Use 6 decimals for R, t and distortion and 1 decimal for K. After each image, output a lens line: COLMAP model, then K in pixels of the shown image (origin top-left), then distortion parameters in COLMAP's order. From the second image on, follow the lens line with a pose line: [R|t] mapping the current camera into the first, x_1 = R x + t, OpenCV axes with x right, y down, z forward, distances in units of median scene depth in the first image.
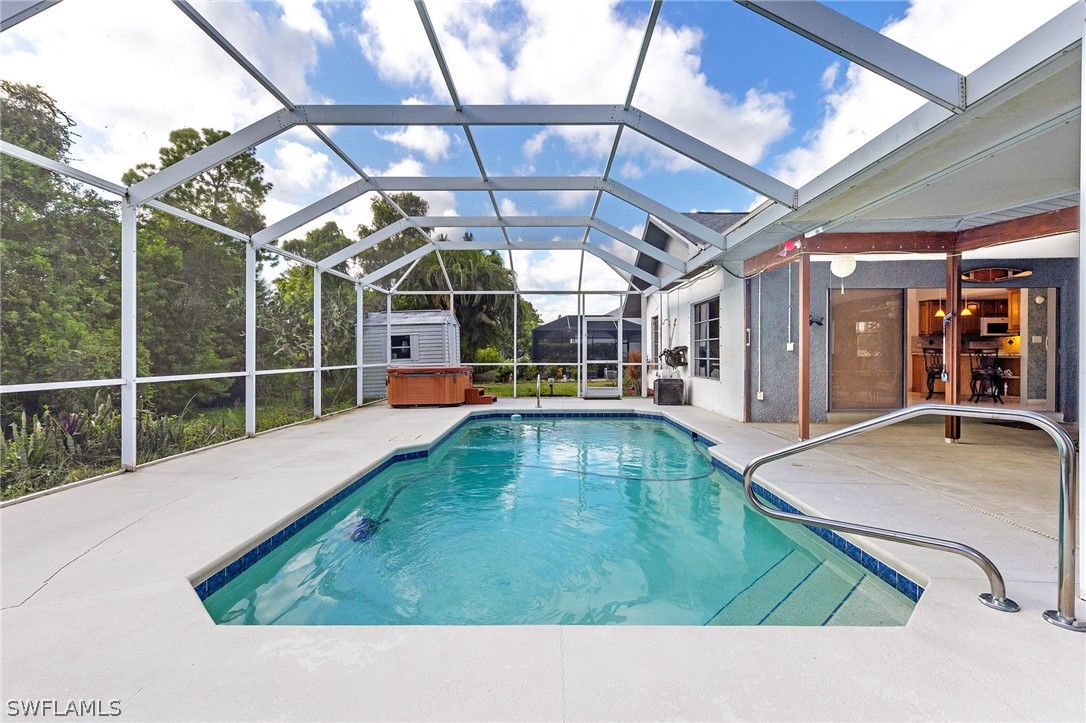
lens RADIAL K [[498.5, 0, 547.4], [0, 498.5, 359.8], [0, 0, 1]] dist [0.029642, -0.000748]
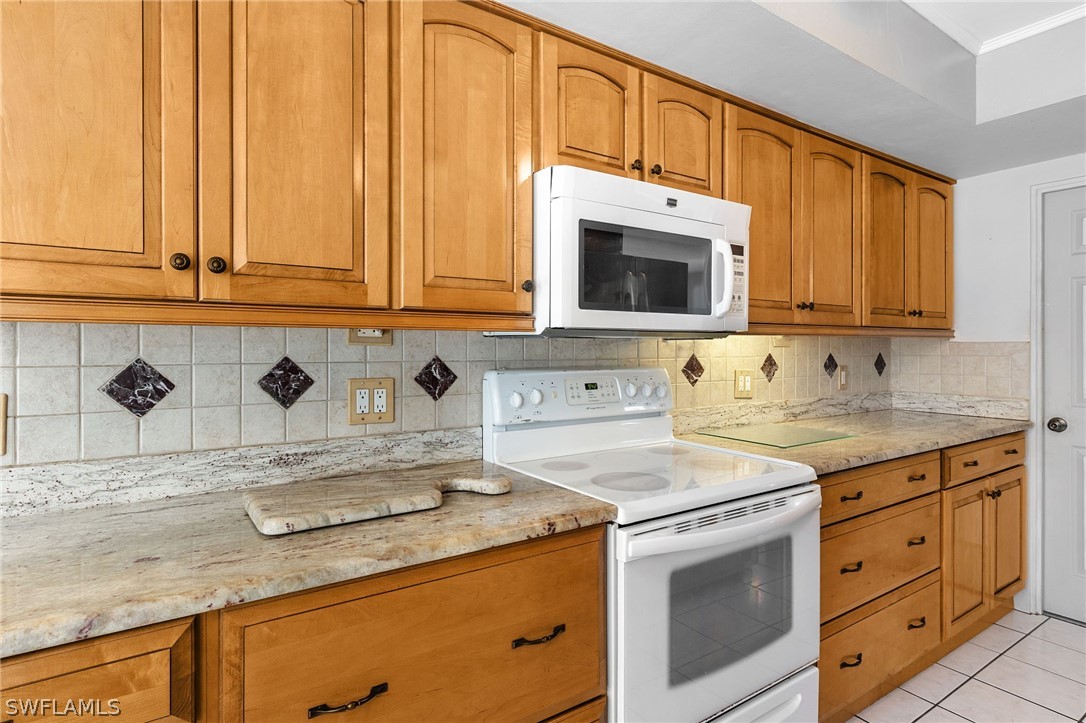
lens RADIAL K [[563.4, 0, 555.6], [0, 563.4, 347.9], [0, 0, 1]] dist [0.005475, -0.001044]
pose [[0.824299, -0.002670, 0.566149, 0.786422], [0.003345, 0.999994, -0.000154, -0.043321], [-0.566145, 0.002021, 0.824303, 0.896991]]
